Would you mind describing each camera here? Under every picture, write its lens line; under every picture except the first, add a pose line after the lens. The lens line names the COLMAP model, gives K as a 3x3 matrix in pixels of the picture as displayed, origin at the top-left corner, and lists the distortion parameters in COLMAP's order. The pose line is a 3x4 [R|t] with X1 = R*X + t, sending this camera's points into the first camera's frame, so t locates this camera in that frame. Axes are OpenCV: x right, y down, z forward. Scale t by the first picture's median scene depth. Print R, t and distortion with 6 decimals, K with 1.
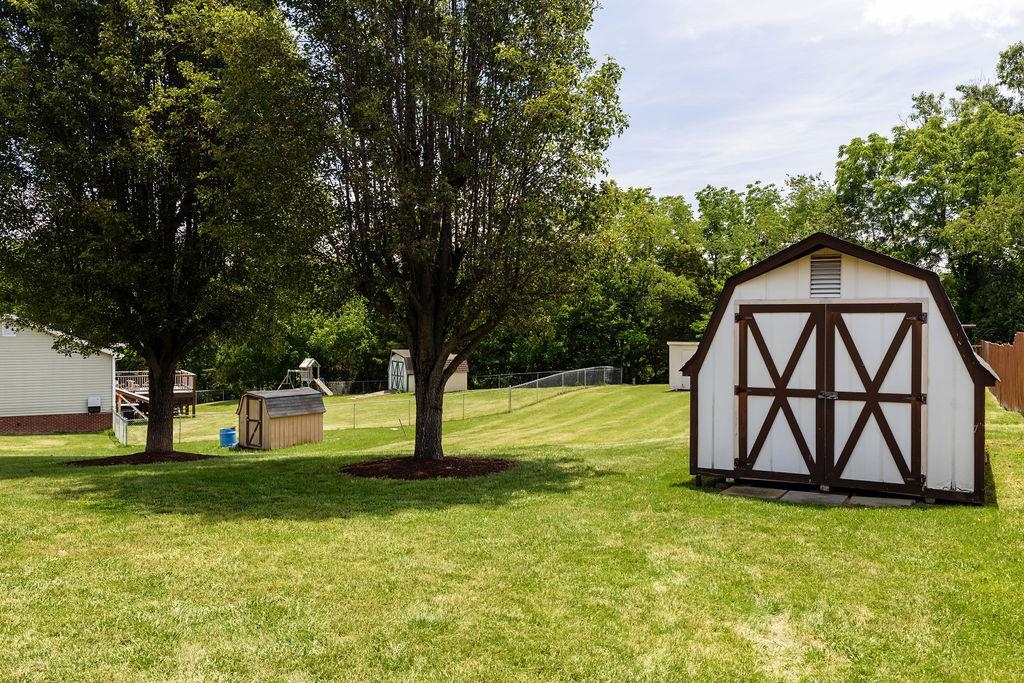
lens RADIAL K [[828.9, 0, 511.8], [0, 828.9, 344.1], [0, 0, 1]] dist [-0.000133, -0.000101]
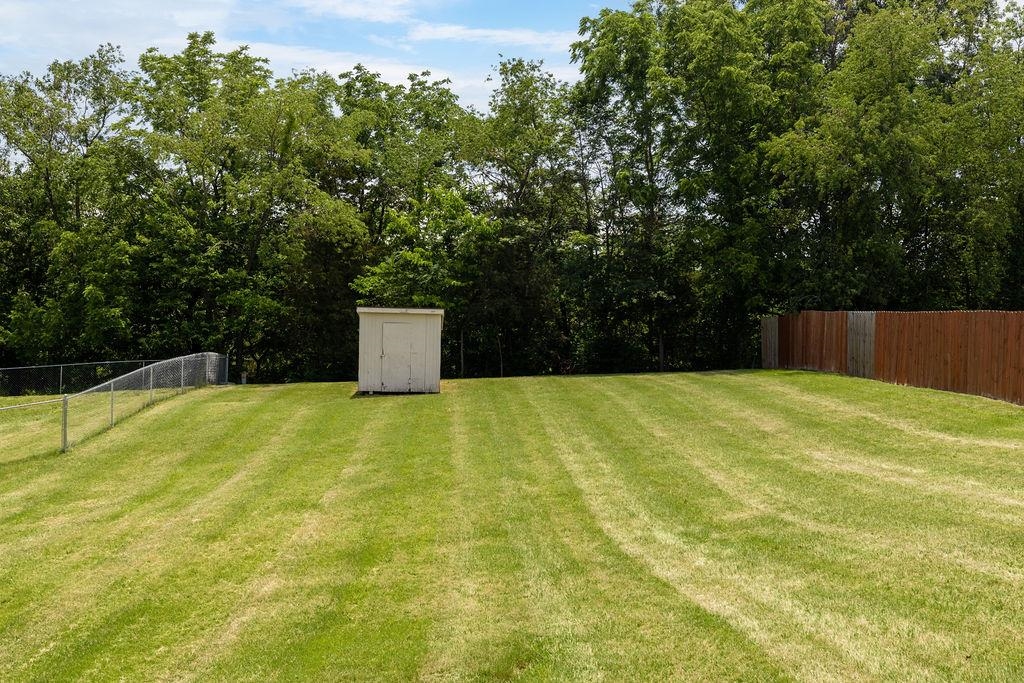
lens RADIAL K [[1016.5, 0, 512.6], [0, 1016.5, 341.5], [0, 0, 1]] dist [0.020916, 0.000000]
pose [[0.864205, 0.005375, 0.503111, -0.054749], [-0.009239, 0.999944, 0.005187, 0.013988], [-0.503055, -0.009131, 0.864206, 0.308247]]
